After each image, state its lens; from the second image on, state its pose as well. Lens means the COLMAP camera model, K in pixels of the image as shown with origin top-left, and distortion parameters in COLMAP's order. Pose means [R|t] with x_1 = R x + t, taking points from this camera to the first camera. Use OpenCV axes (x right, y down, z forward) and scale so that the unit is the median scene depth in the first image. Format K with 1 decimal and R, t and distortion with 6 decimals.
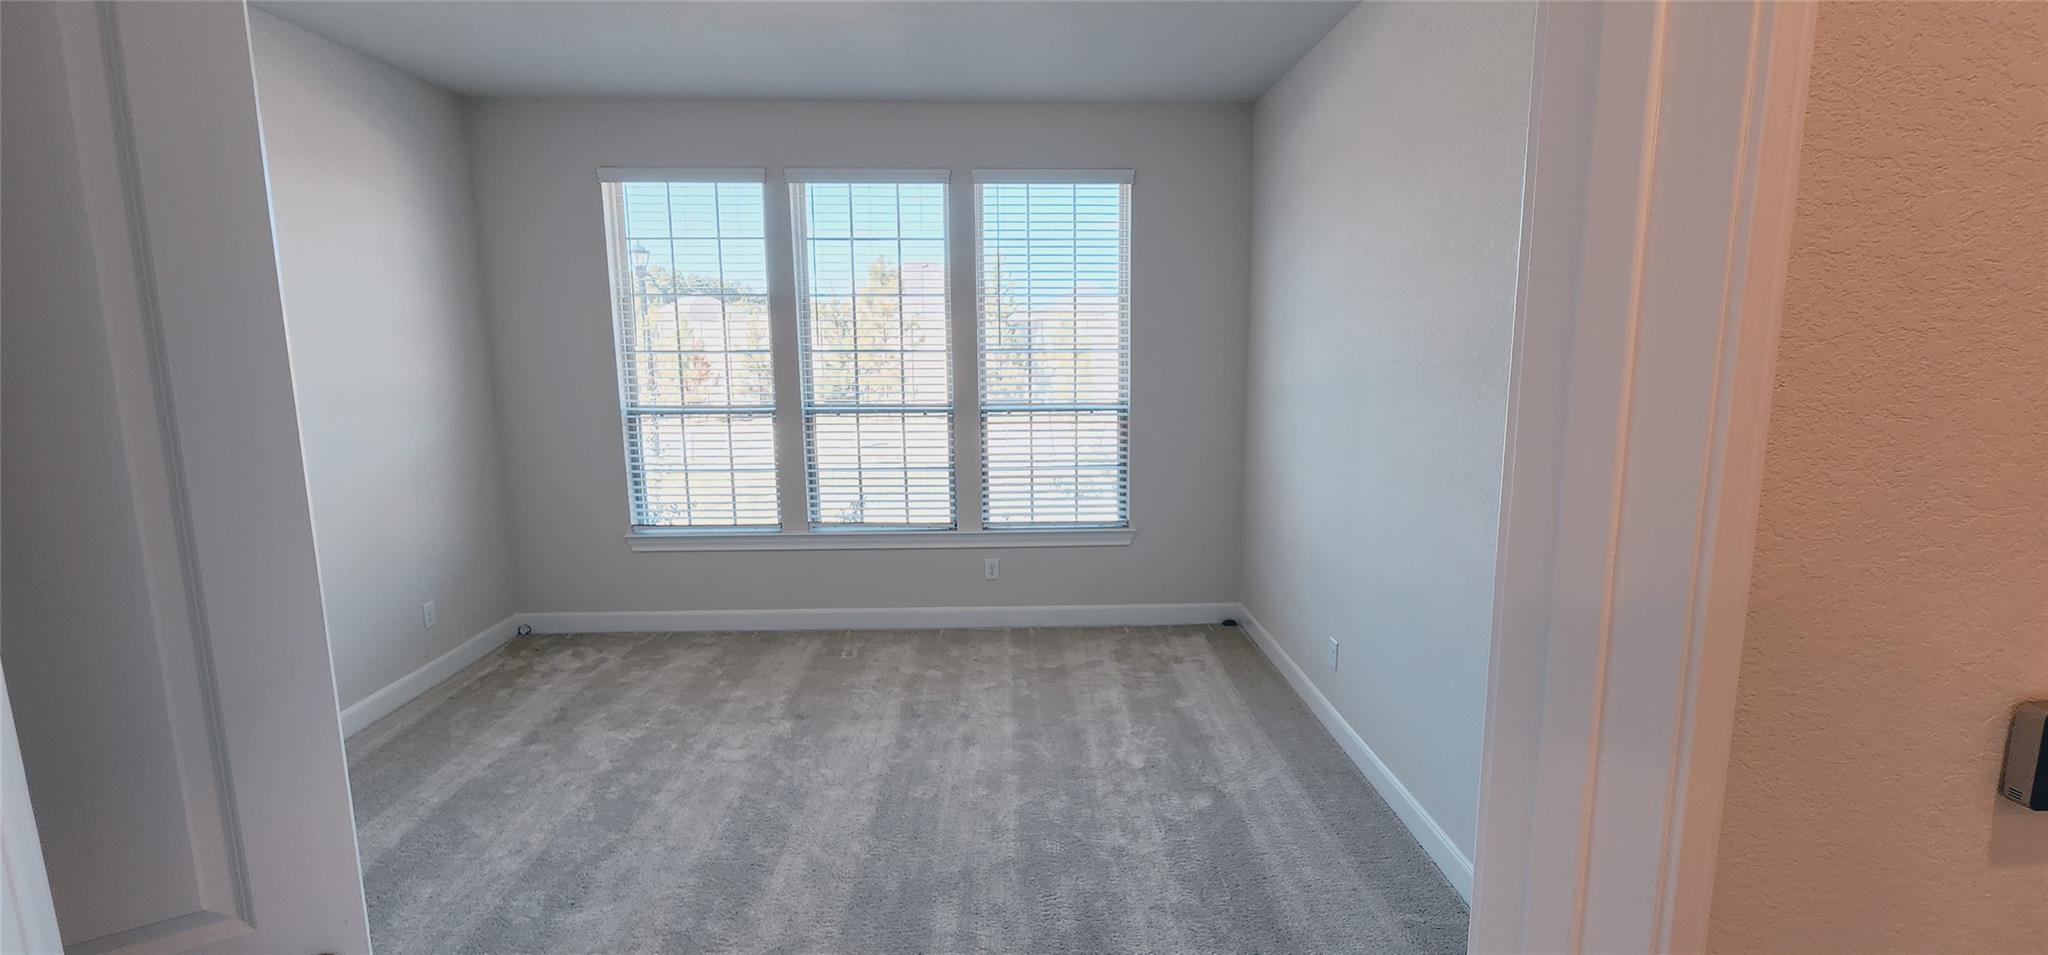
lens RADIAL K [[839.4, 0, 1032.9], [0, 839.4, 467.7], [0, 0, 1]] dist [-0.003213, -0.000497]
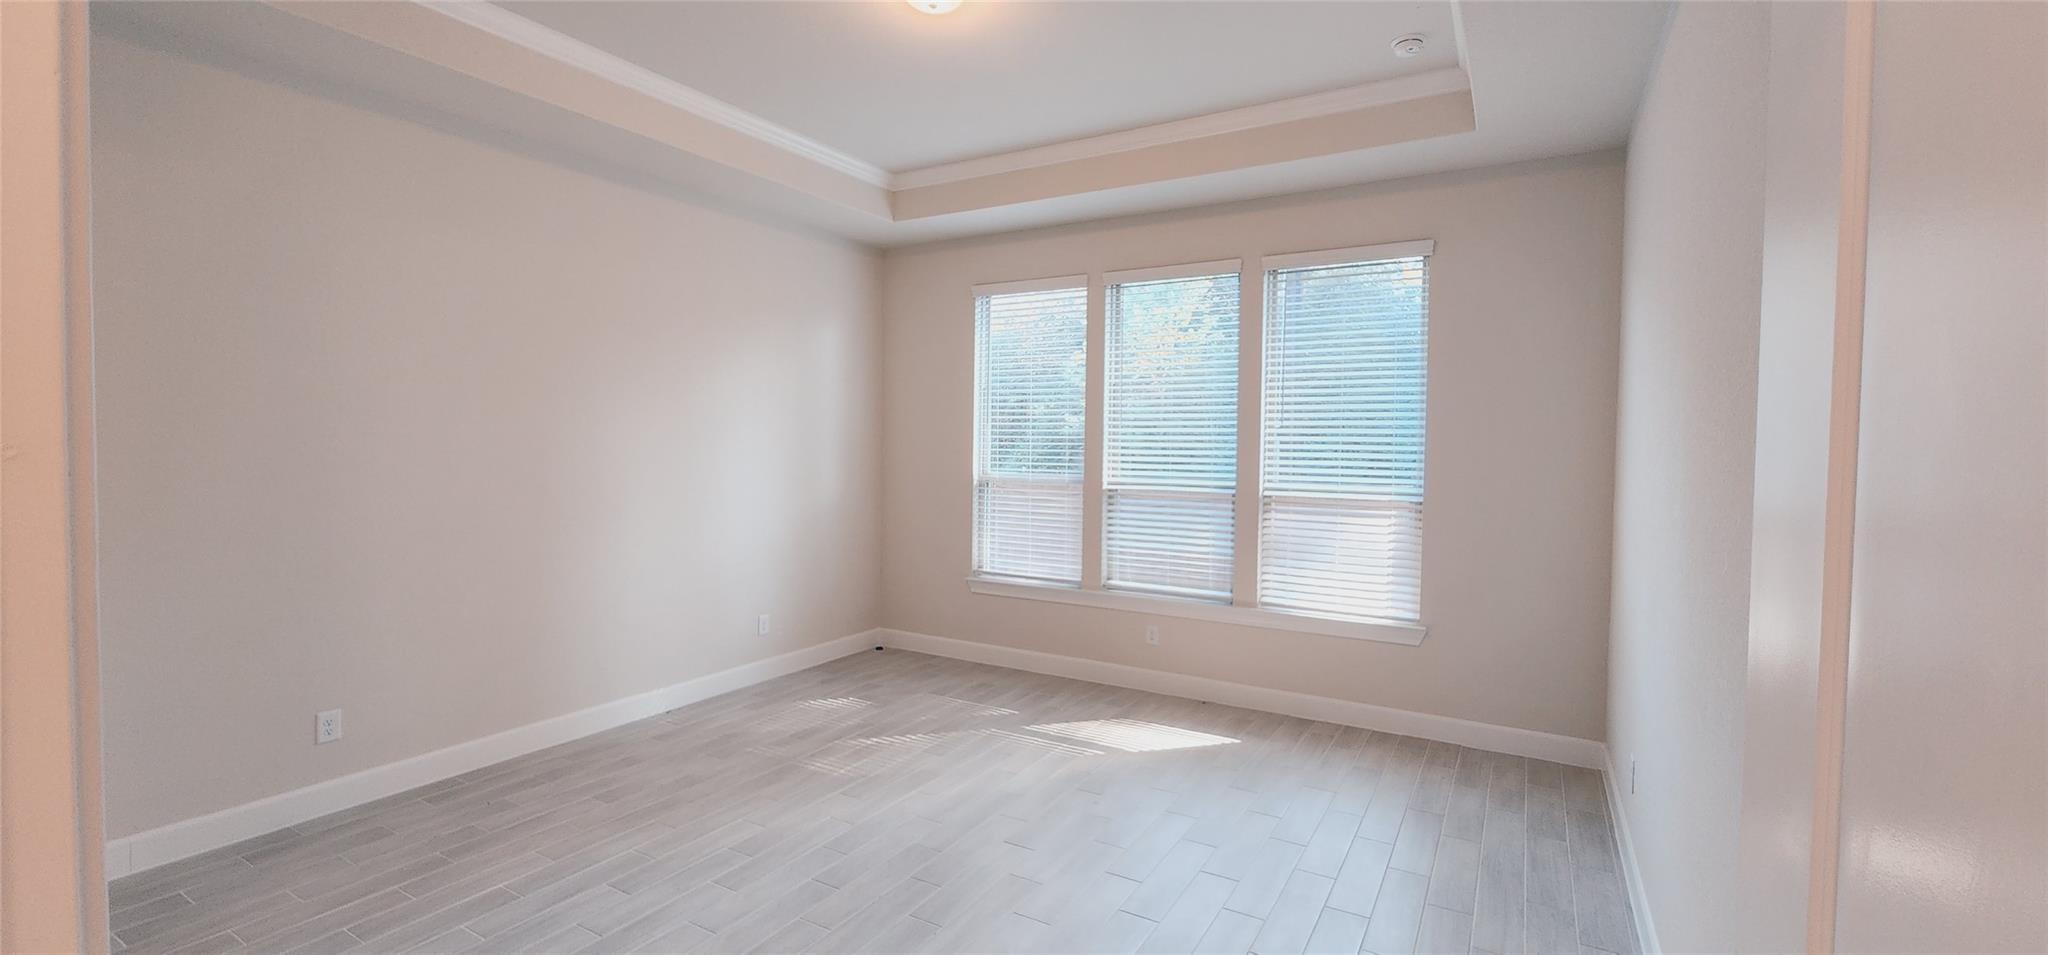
lens RADIAL K [[839.4, 0, 1032.9], [0, 839.4, 467.7], [0, 0, 1]] dist [-0.003213, -0.000497]
pose [[0.845352, 0.029060, -0.533418, 0.246609], [-0.079765, 0.994192, -0.072246, -0.000526], [0.528221, 0.103622, 0.842760, 0.002336]]
